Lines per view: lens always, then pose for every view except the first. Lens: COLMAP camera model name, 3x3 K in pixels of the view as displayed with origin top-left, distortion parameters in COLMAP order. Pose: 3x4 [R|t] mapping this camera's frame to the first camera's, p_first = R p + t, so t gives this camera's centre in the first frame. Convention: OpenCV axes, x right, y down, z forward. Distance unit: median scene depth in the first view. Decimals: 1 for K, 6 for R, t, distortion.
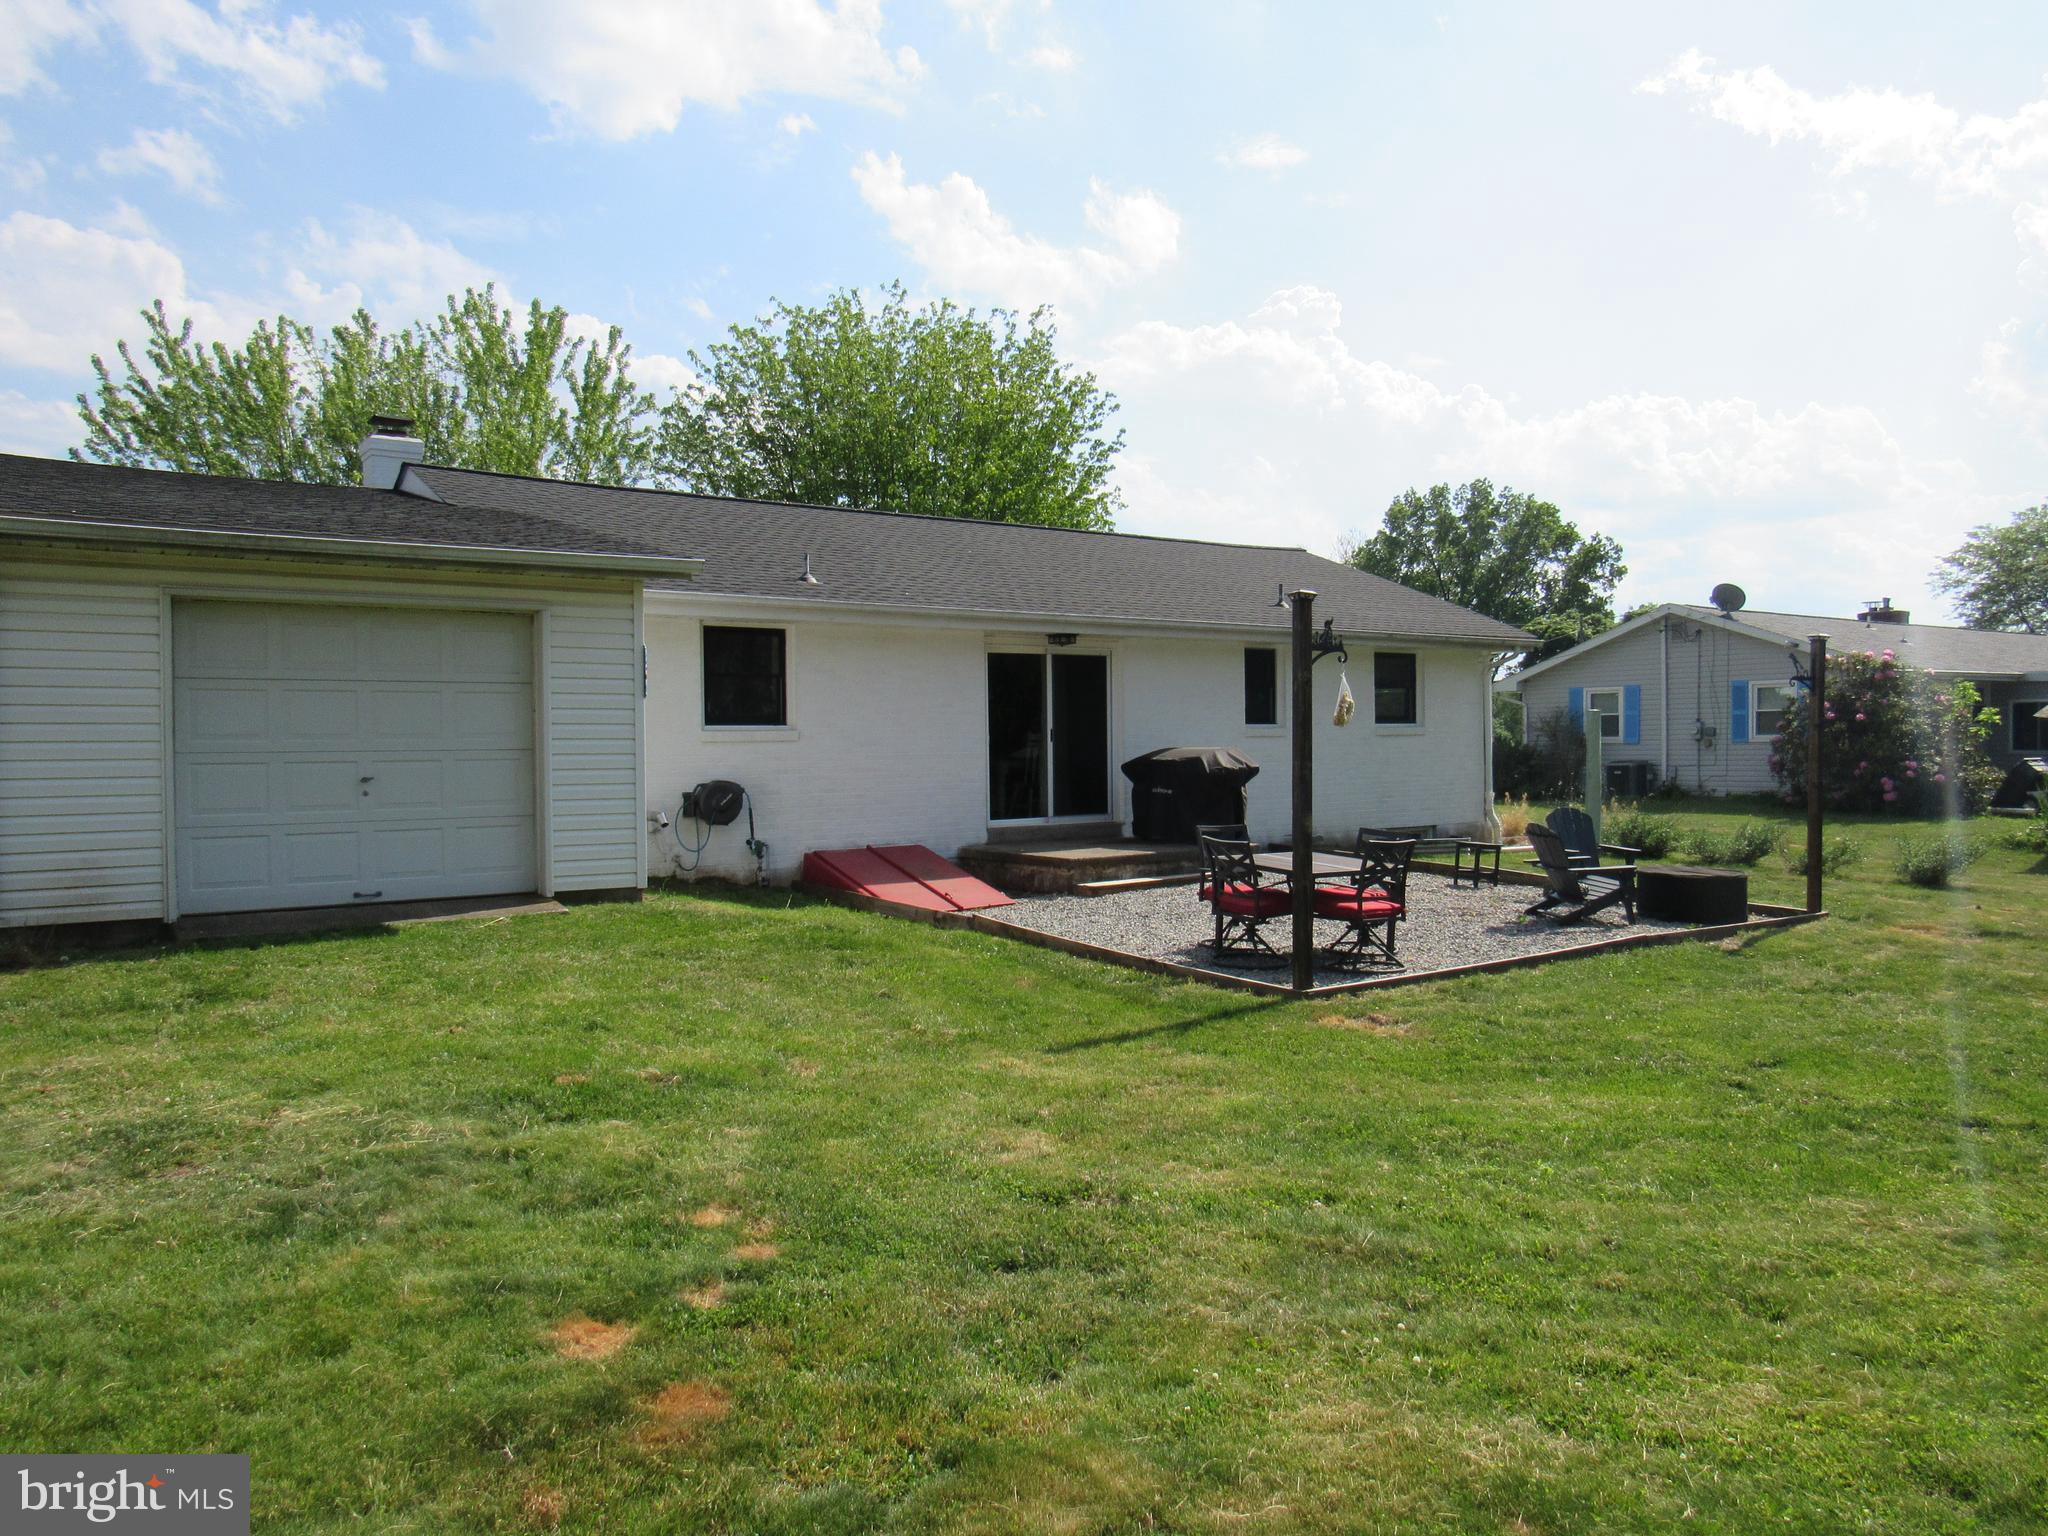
lens RADIAL K [[1468.0, 0, 1024.0], [0, 1468.0, 768.0], [0, 0, 1]] dist [-0.030845, -0.001043]
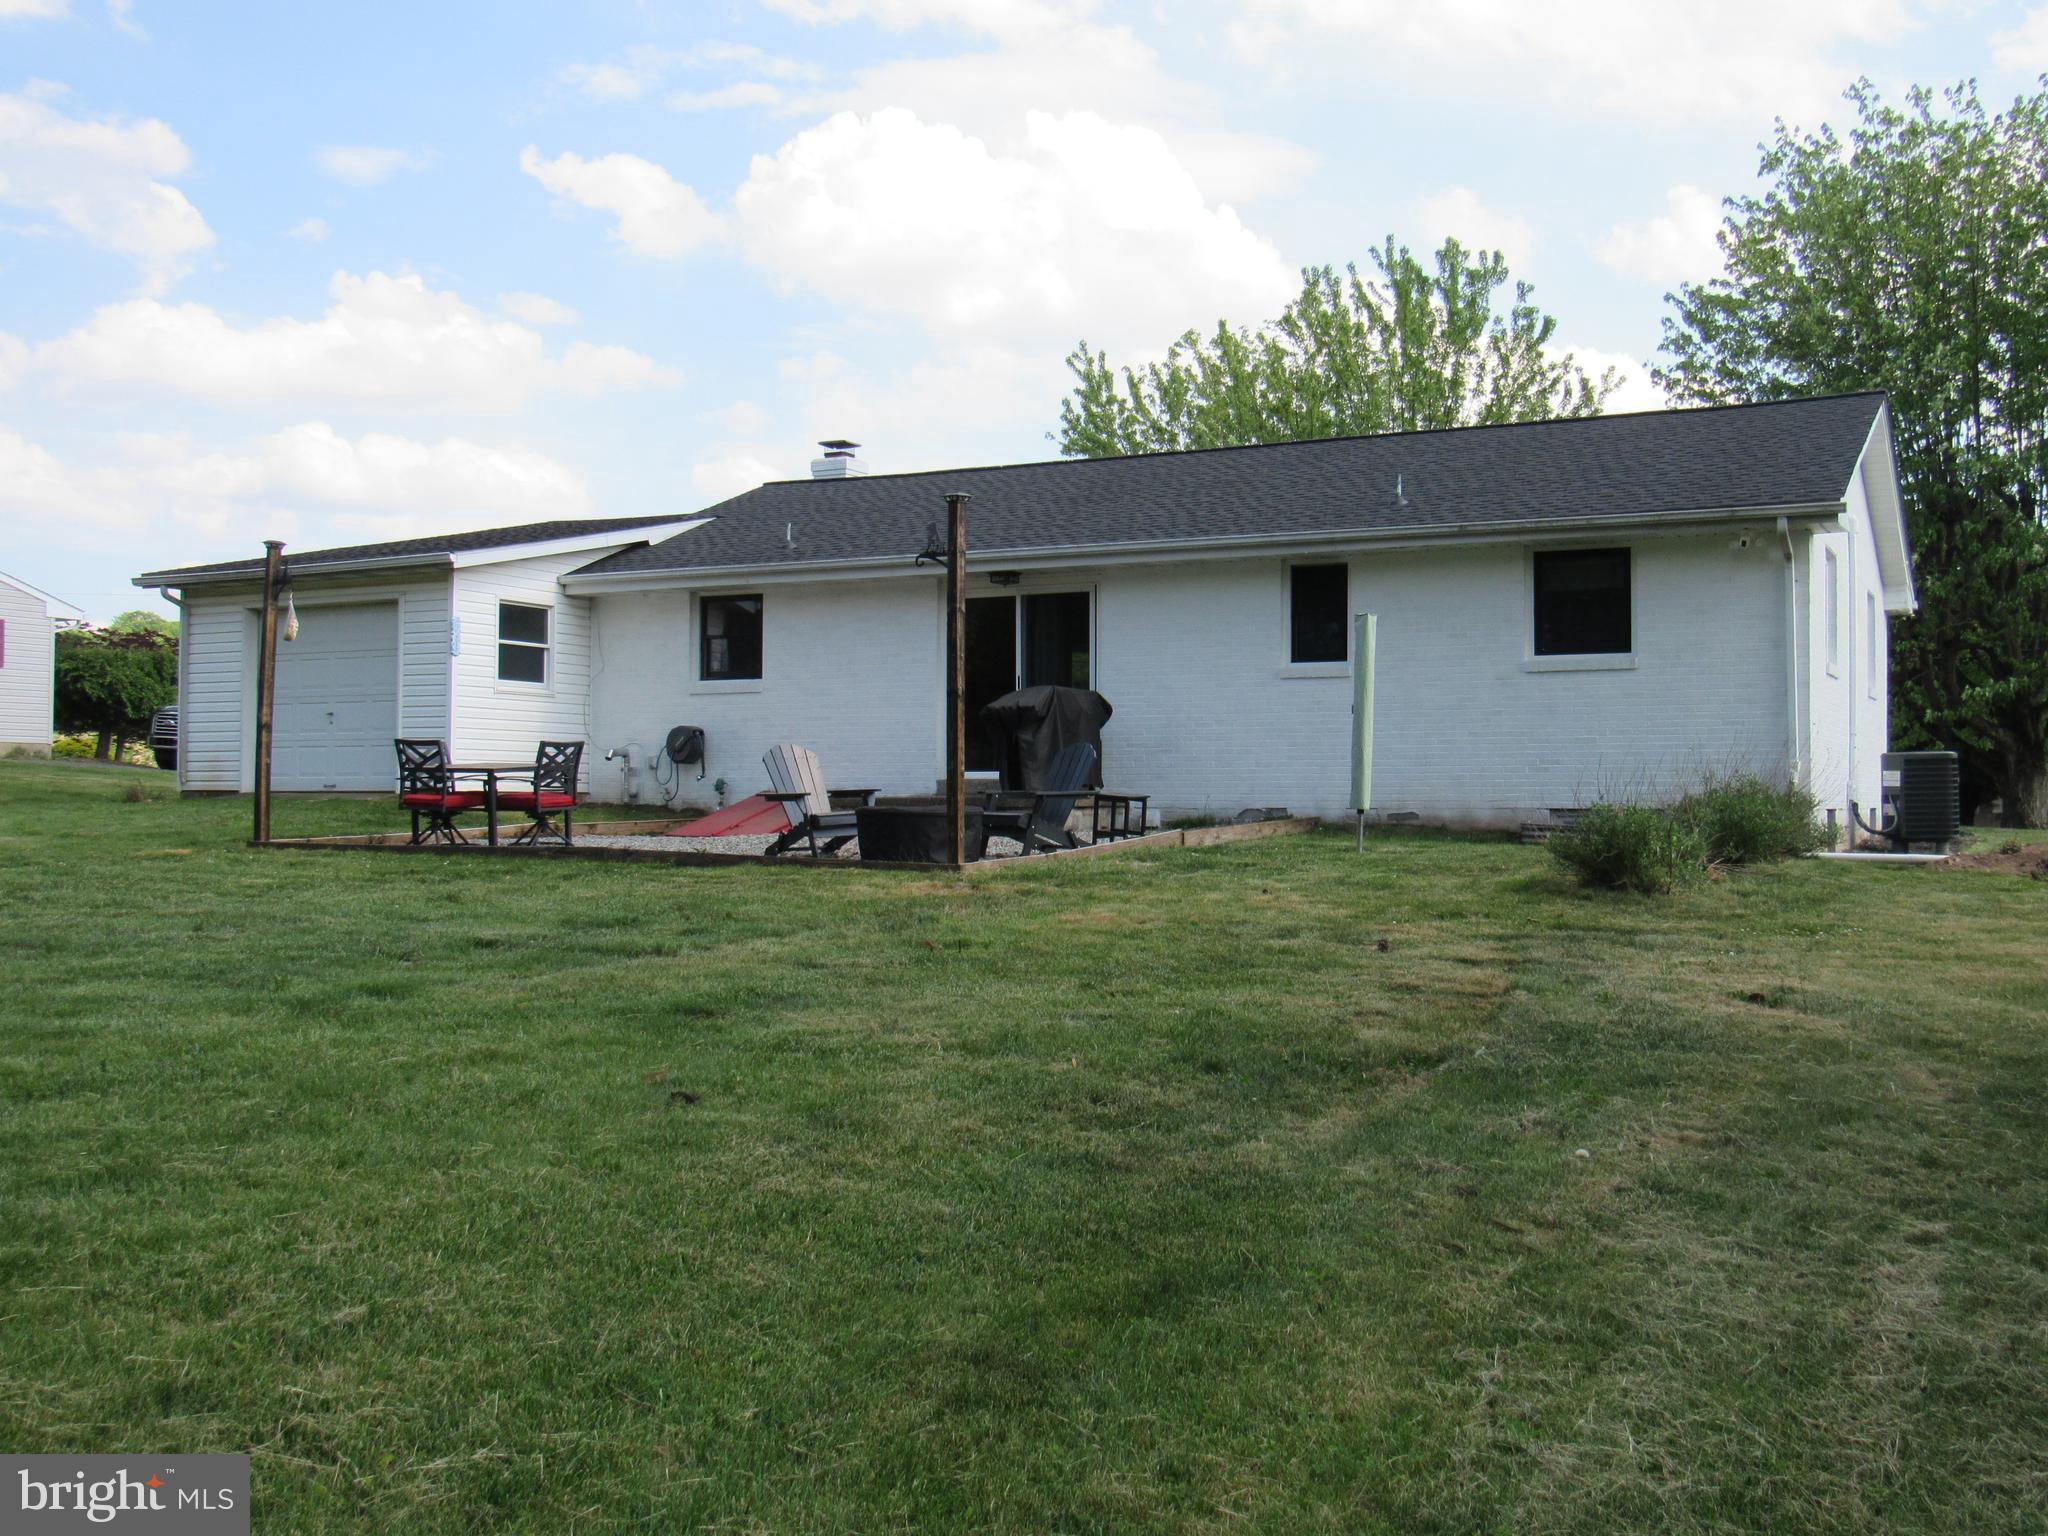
lens RADIAL K [[2089.1, 0, 1070.0], [0, 2089.1, 771.0], [0, 0, 1]] dist [-0.067429, -0.019957]
pose [[0.433392, -0.008231, -0.901168, 1.208417], [-0.027410, 0.999375, -0.022311, 0.061112], [0.900789, 0.034371, 0.432895, 0.466157]]
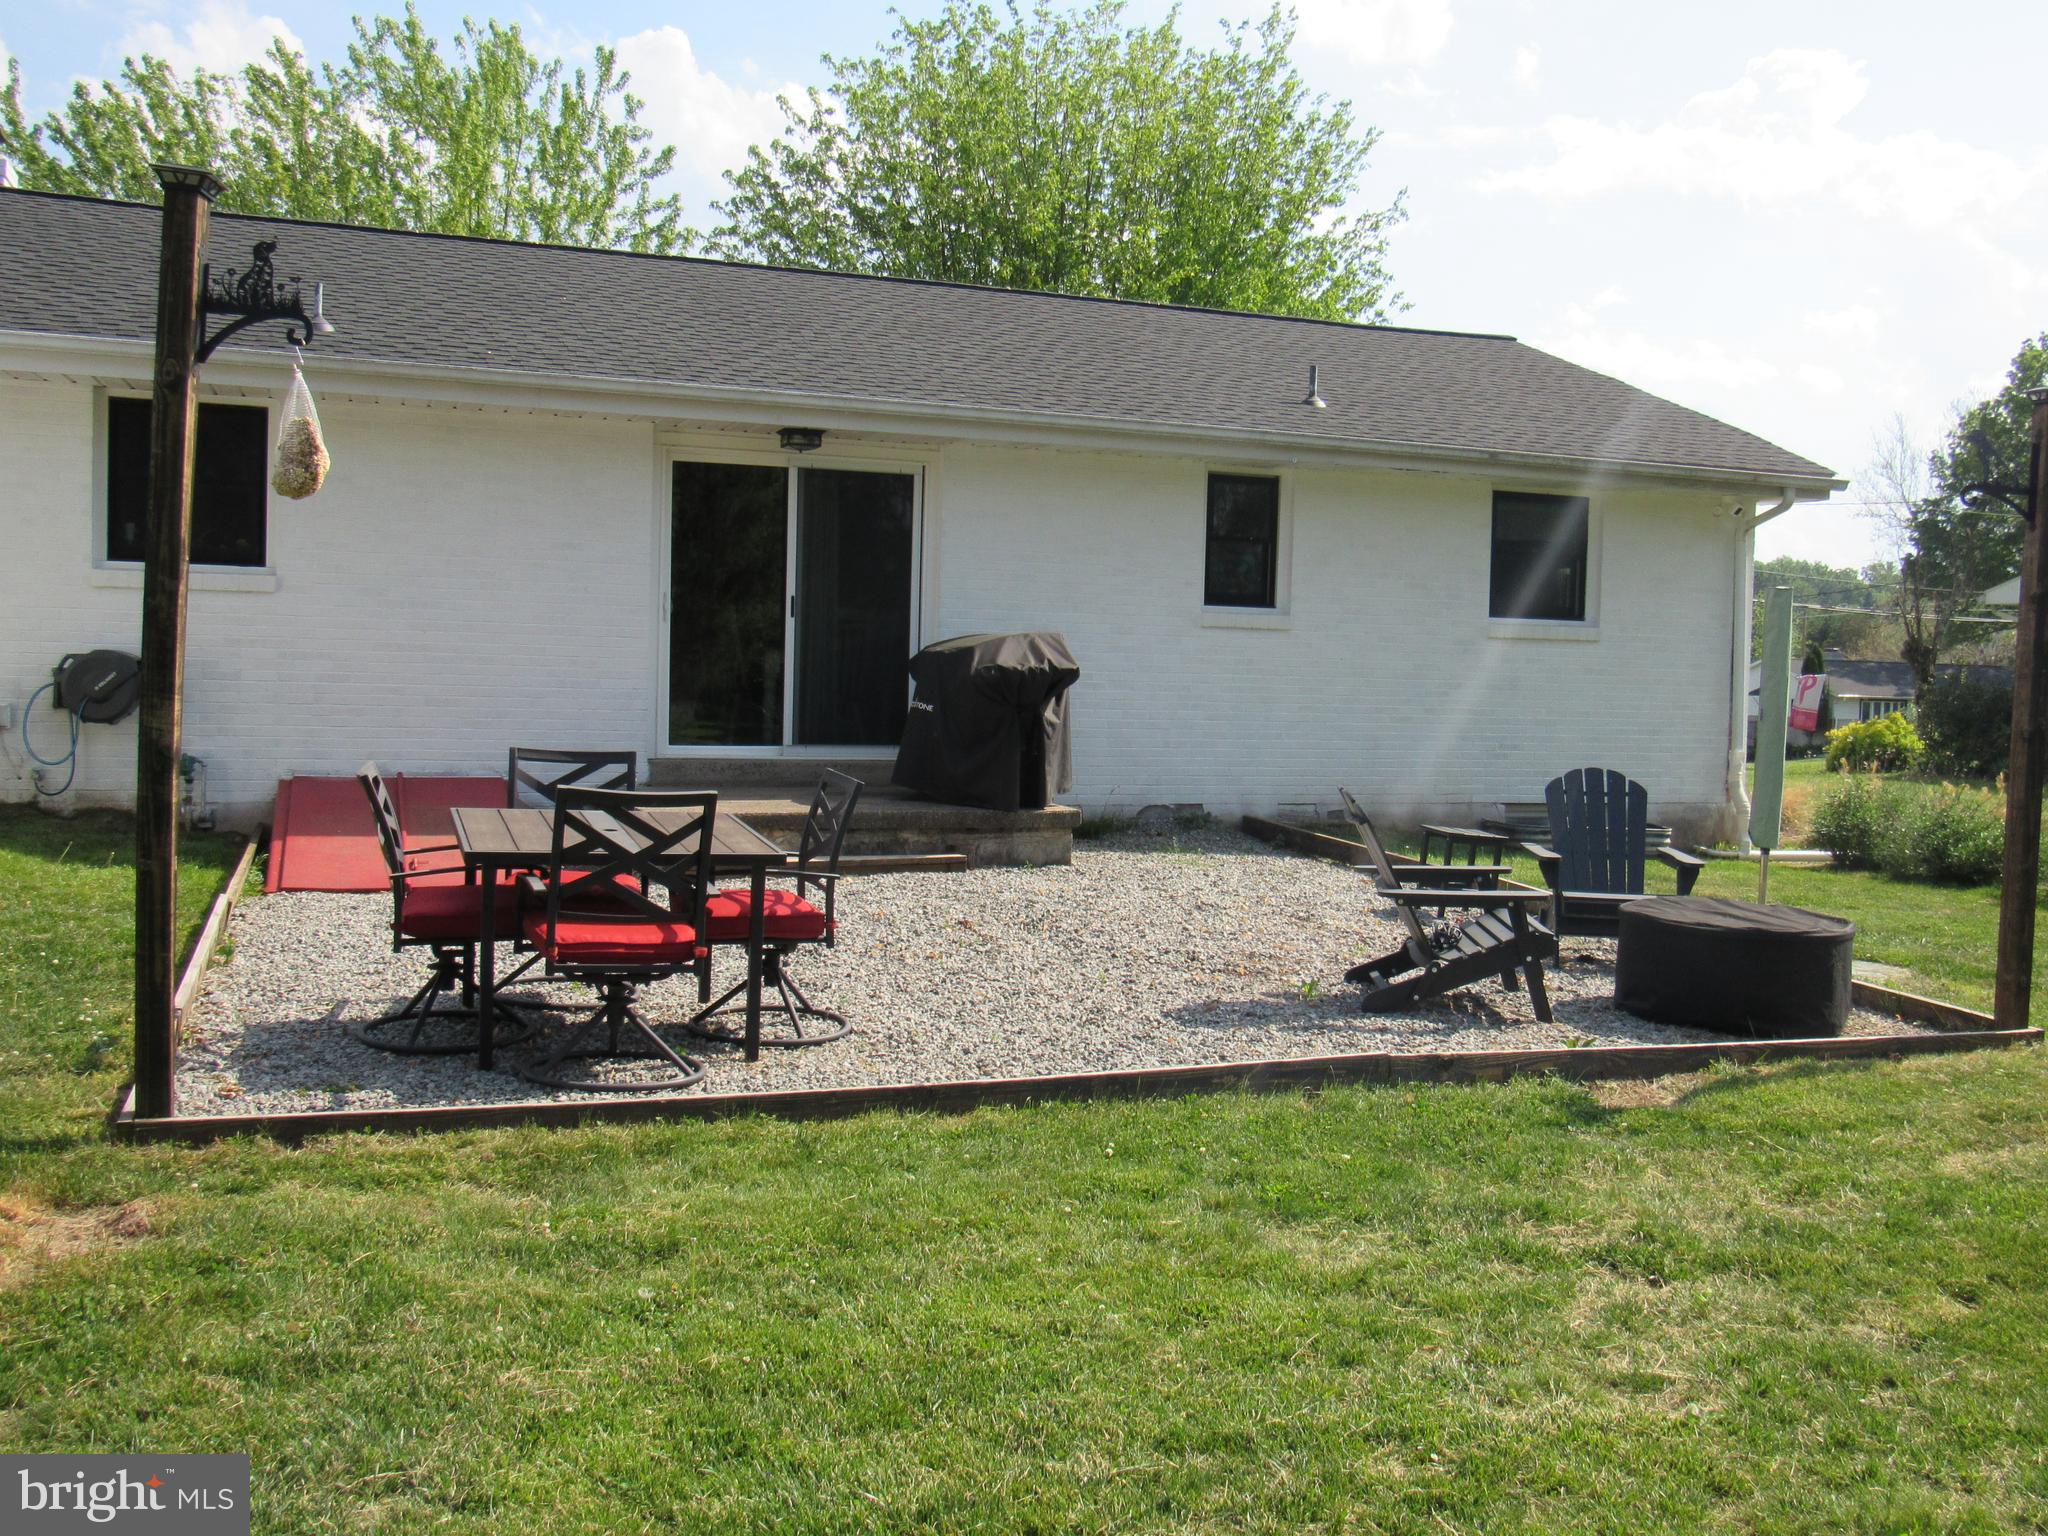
lens RADIAL K [[1889.2, 0, 1024.0], [0, 1889.2, 768.0], [0, 0, 1]] dist [-0.004371, -0.150084]
pose [[0.960313, 0.050670, -0.274283, 0.318542], [-0.042765, 0.998481, 0.034728, 0.012059], [0.275626, -0.021620, 0.961022, 0.299071]]
